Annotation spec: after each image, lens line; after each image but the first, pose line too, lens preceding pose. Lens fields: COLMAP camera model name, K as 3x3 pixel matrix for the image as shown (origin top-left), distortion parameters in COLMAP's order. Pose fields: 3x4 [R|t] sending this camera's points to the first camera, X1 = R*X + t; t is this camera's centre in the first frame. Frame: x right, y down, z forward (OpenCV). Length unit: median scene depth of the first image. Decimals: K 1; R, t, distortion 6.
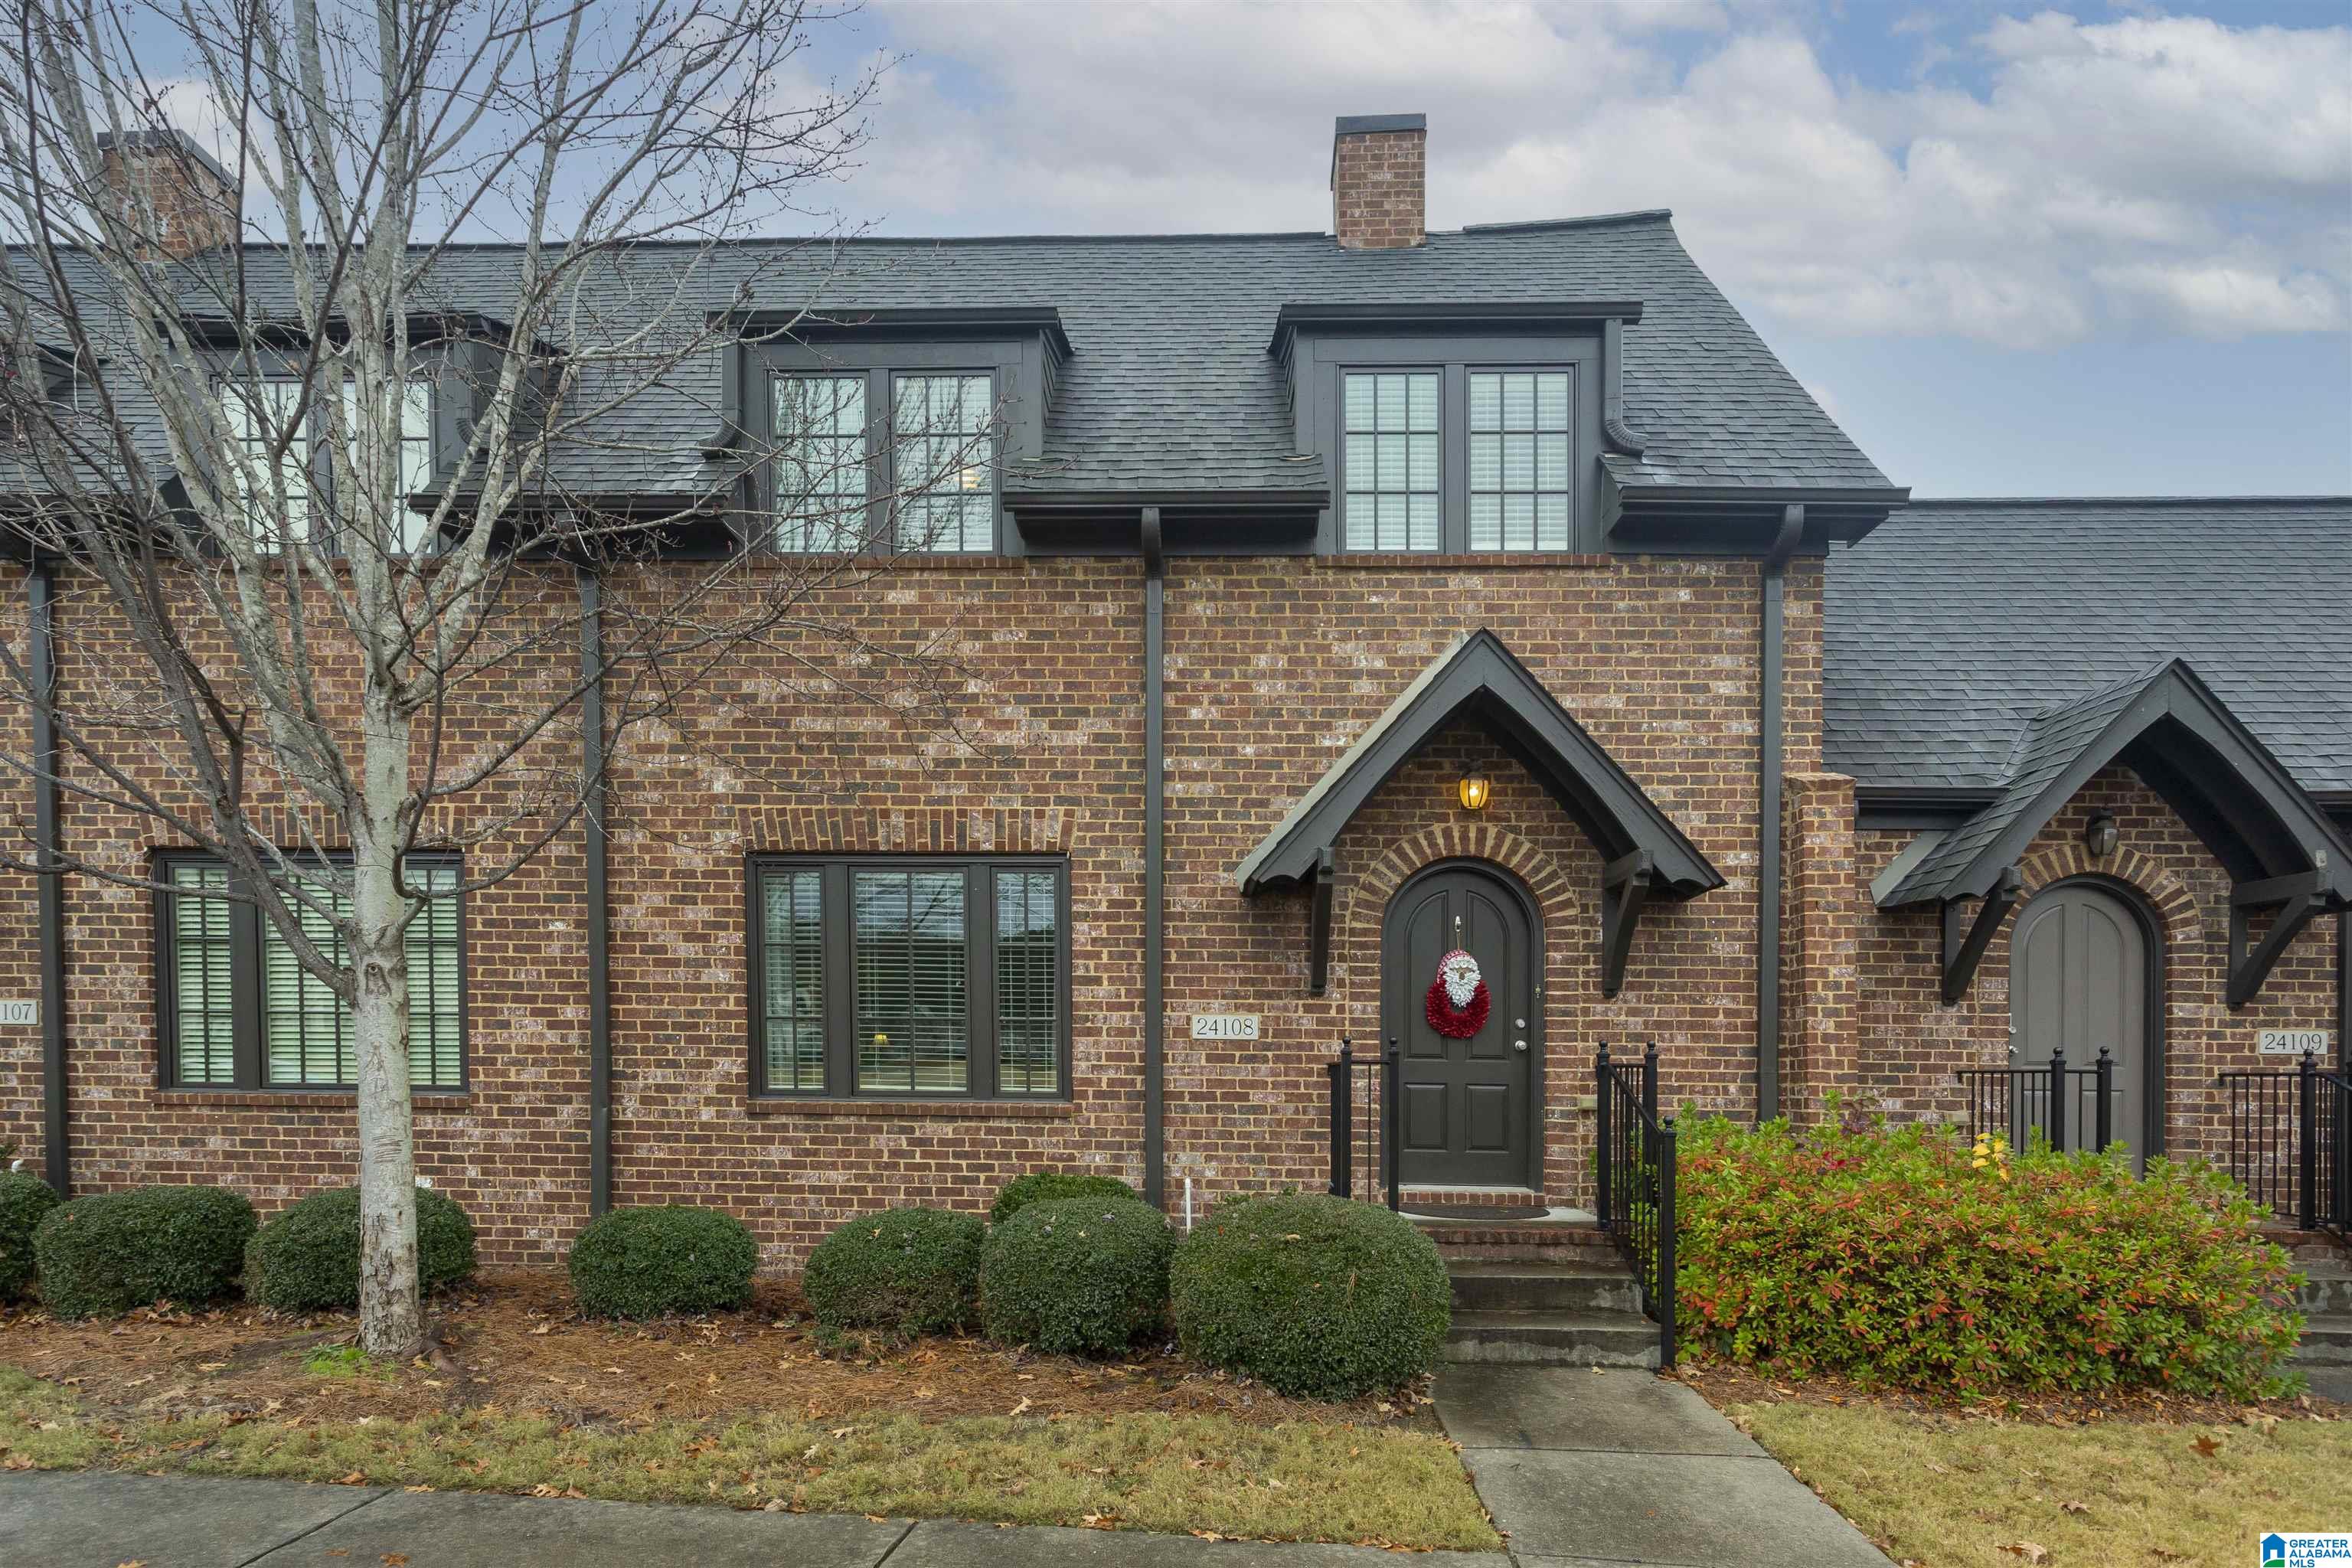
lens RADIAL K [[1400.6, 0, 1179.3], [0, 1400.6, 848.7], [0, 0, 1]] dist [0.000678, 0.001452]
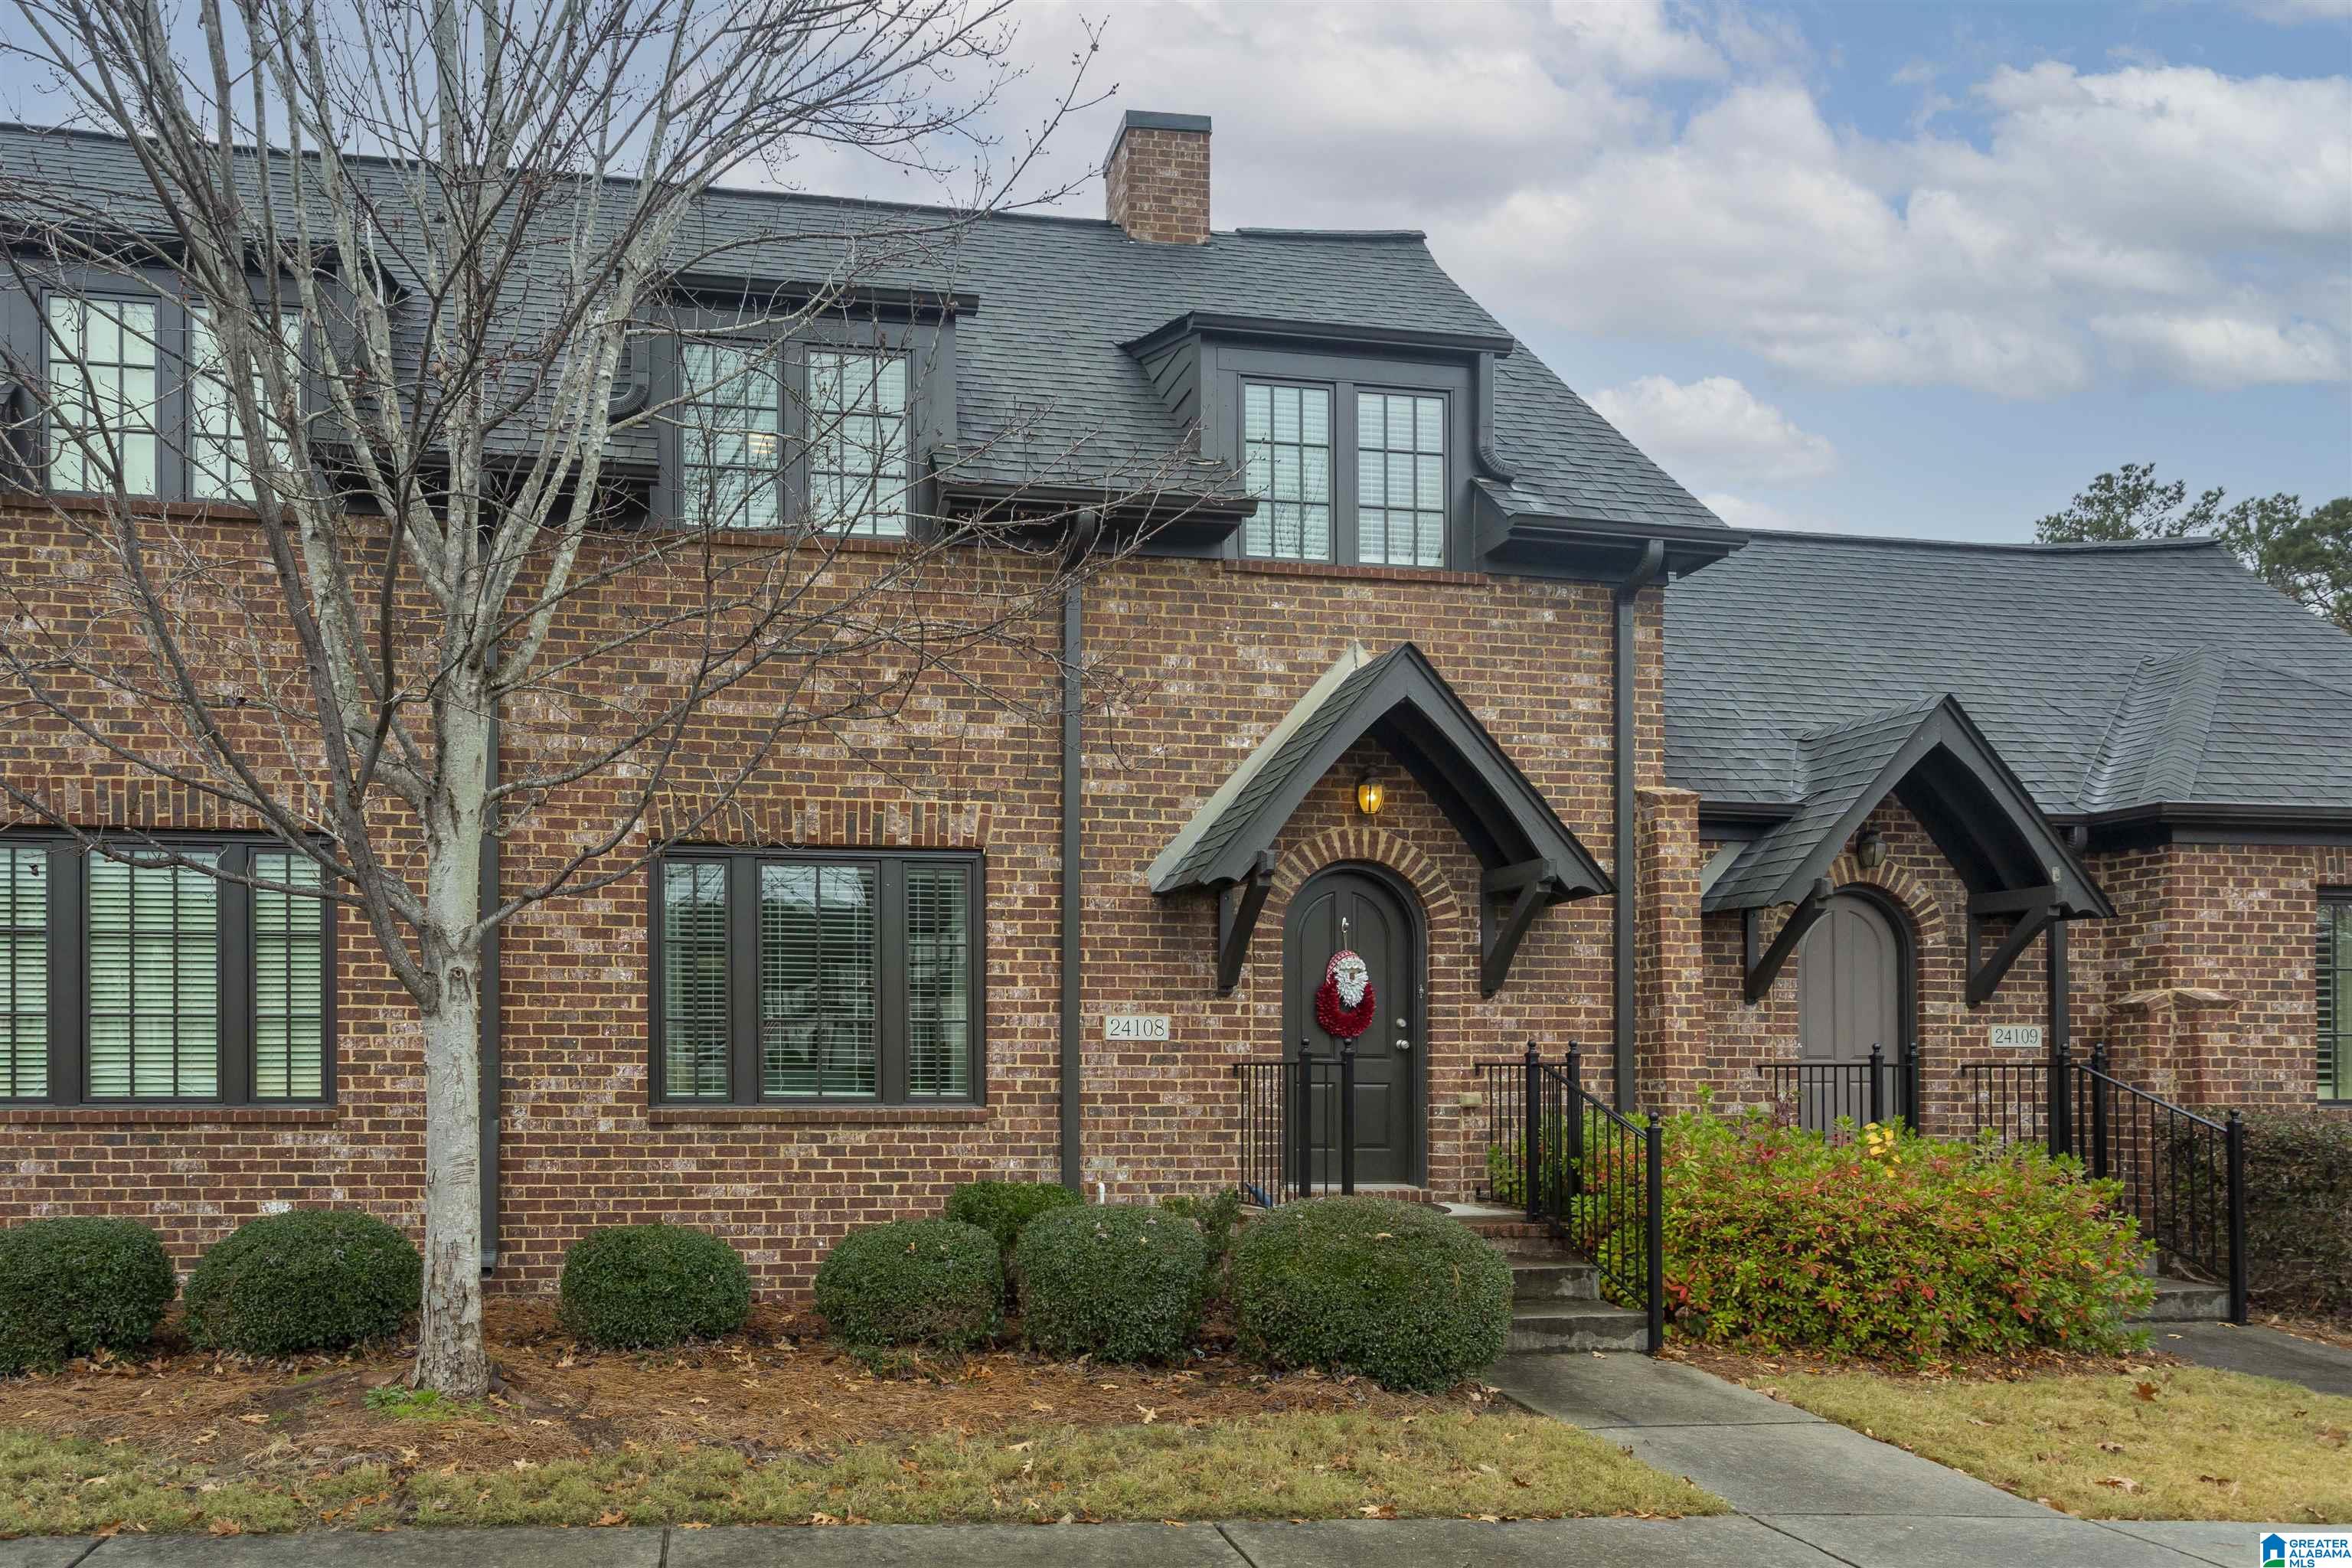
lens RADIAL K [[1449.0, 0, 1175.3], [0, 1449.0, 782.4], [0, 0, 1]] dist [-0.002581, 0.002001]
pose [[0.980603, 0.029459, 0.193778, -0.141023], [-0.022152, 0.998963, -0.039767, -0.006025], [-0.194748, 0.034703, 0.980239, -0.016788]]
